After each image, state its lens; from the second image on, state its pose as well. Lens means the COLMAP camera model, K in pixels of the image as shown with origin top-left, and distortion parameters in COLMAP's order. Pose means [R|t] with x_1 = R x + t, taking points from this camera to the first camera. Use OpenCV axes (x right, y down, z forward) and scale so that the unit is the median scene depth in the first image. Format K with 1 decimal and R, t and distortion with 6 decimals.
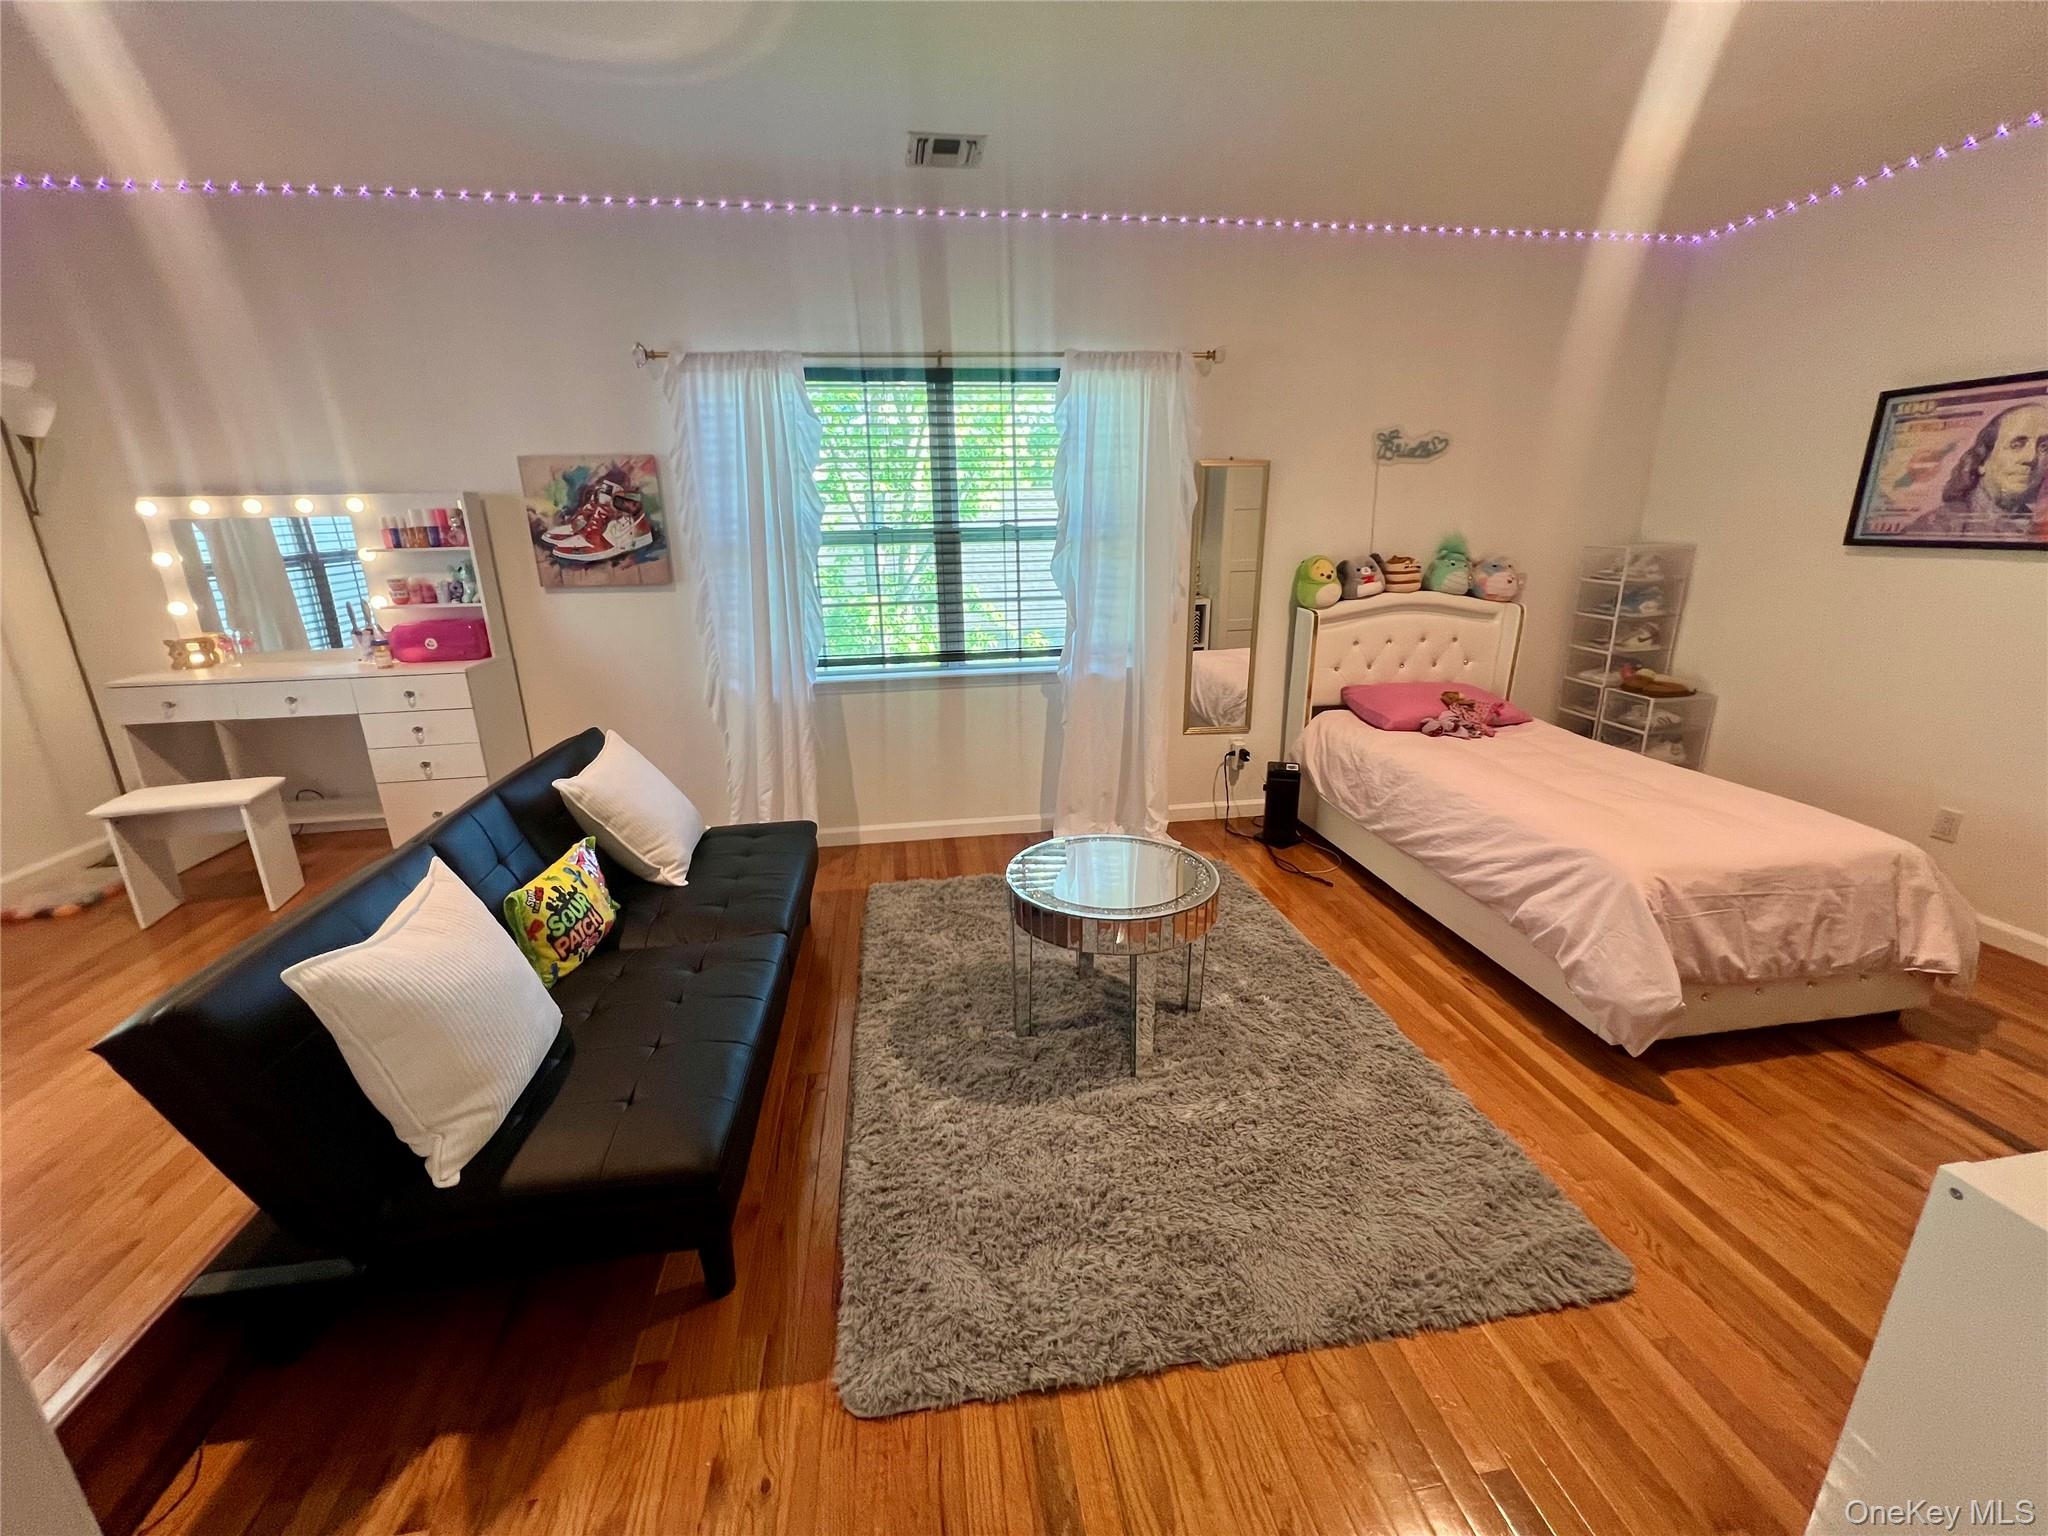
lens RADIAL K [[822.0, 0, 1027.5], [0, 822.0, 762.7], [0, 0, 1]] dist [-0.005928, 0.000677]
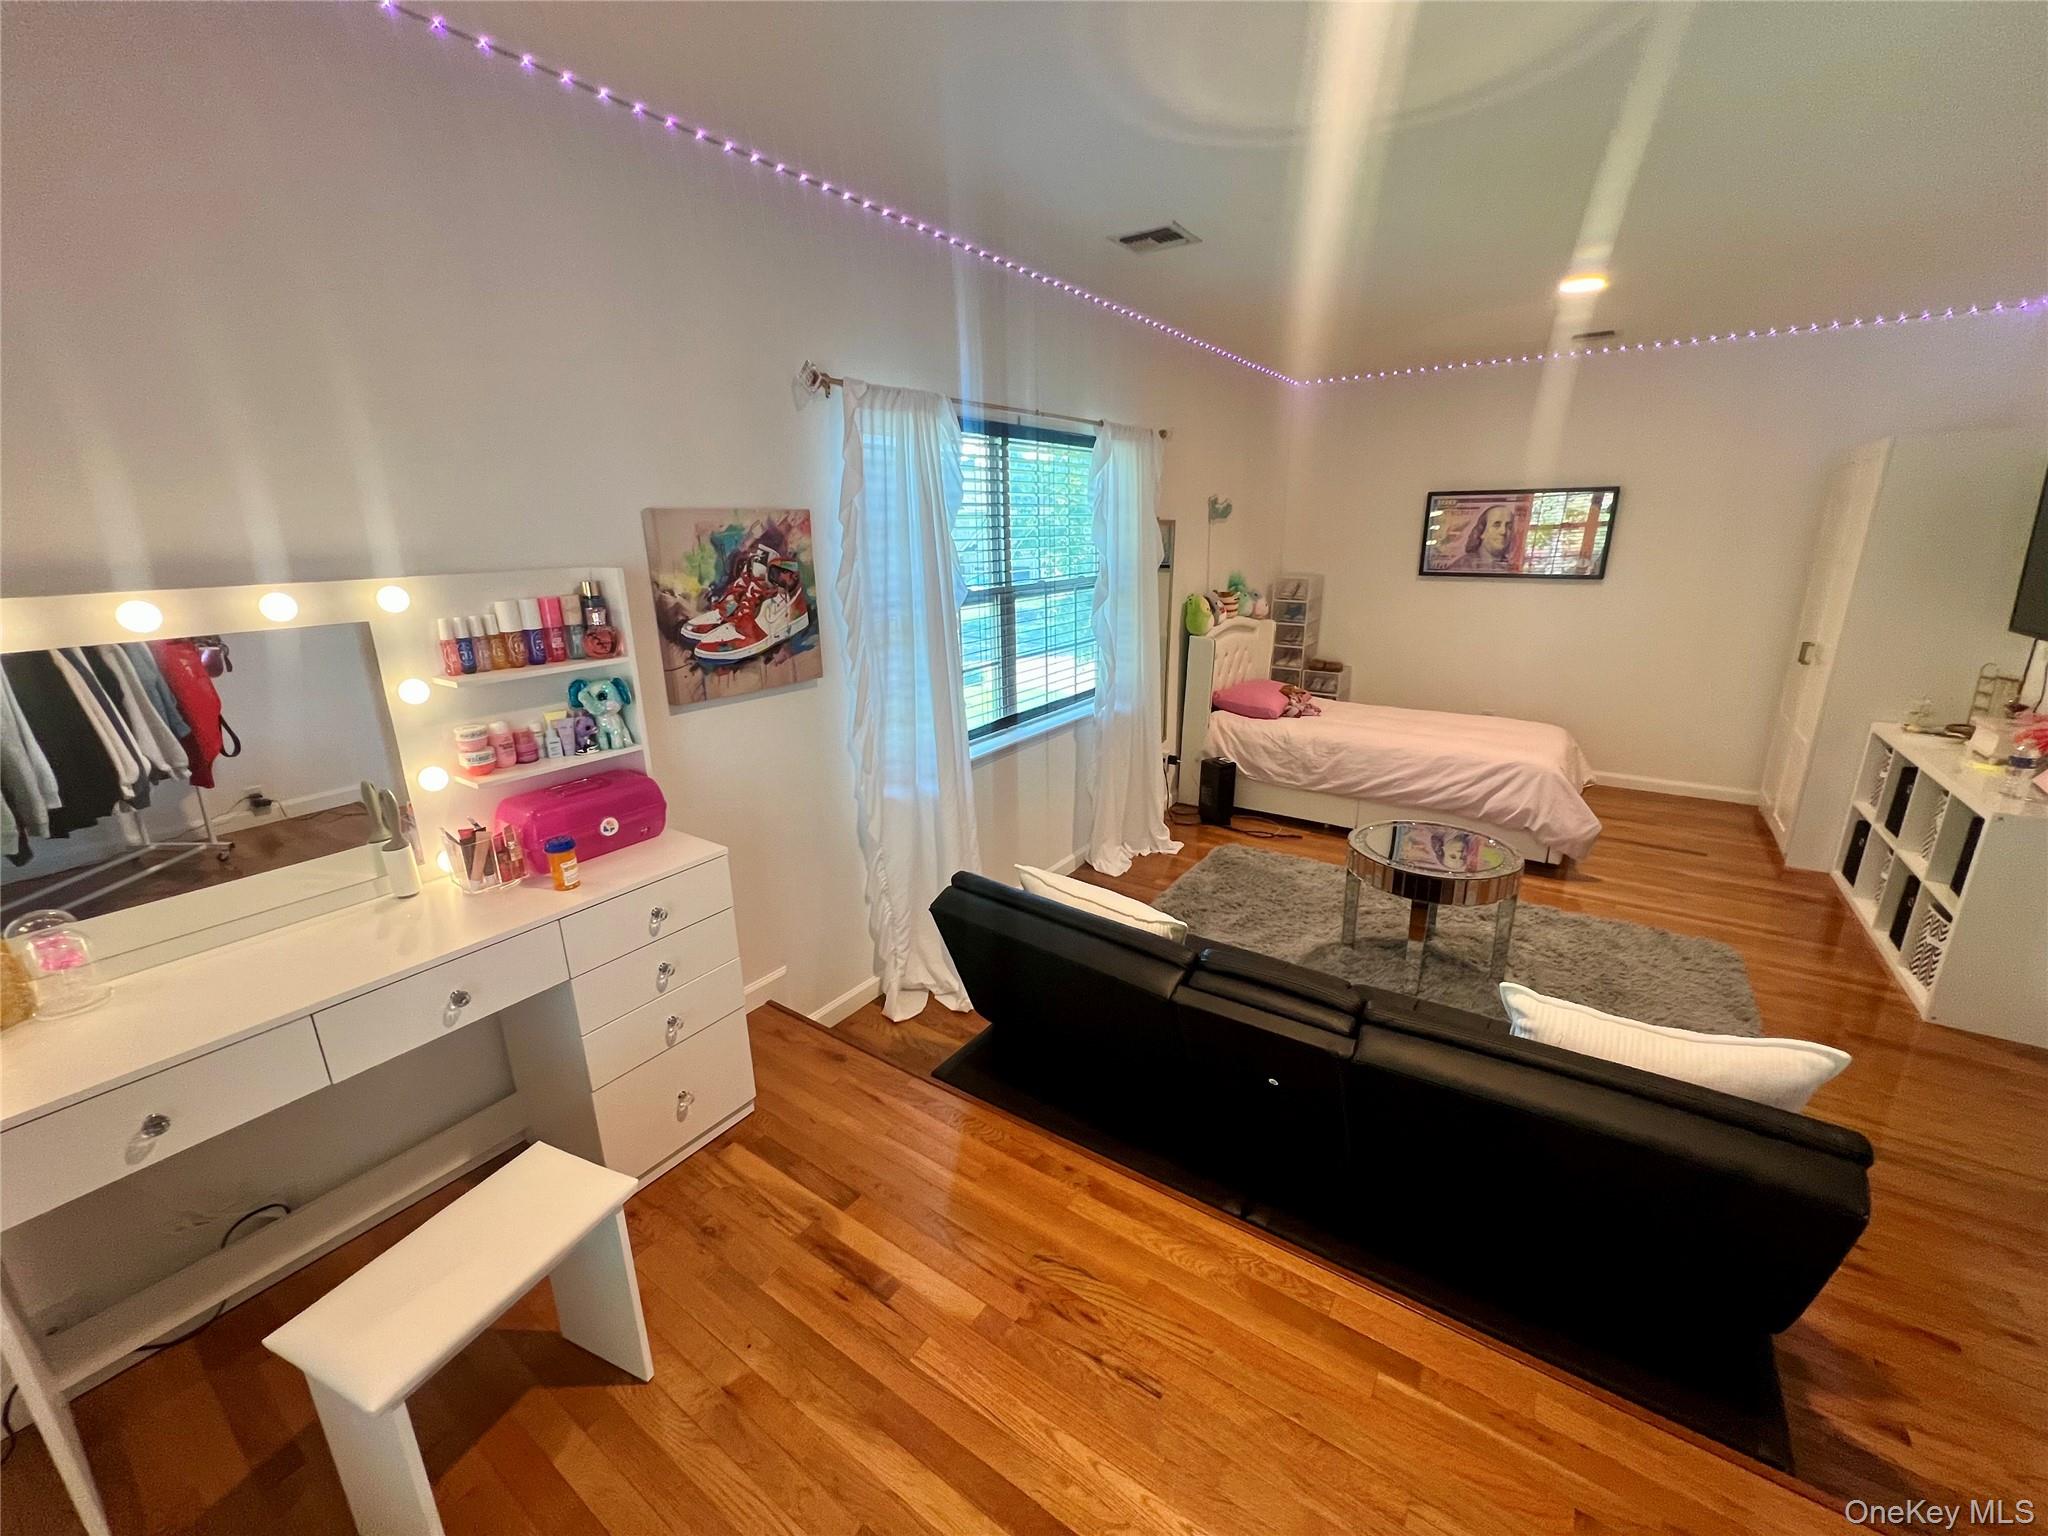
lens RADIAL K [[822.0, 0, 1030.6], [0, 822.0, 762.3], [0, 0, 1]] dist [-0.005928, 0.000677]
pose [[0.683113, -0.195061, 0.703781, -0.885617], [0.205378, 0.976090, 0.071188, -0.162822], [-0.700840, 0.095911, 0.706841, 0.353765]]
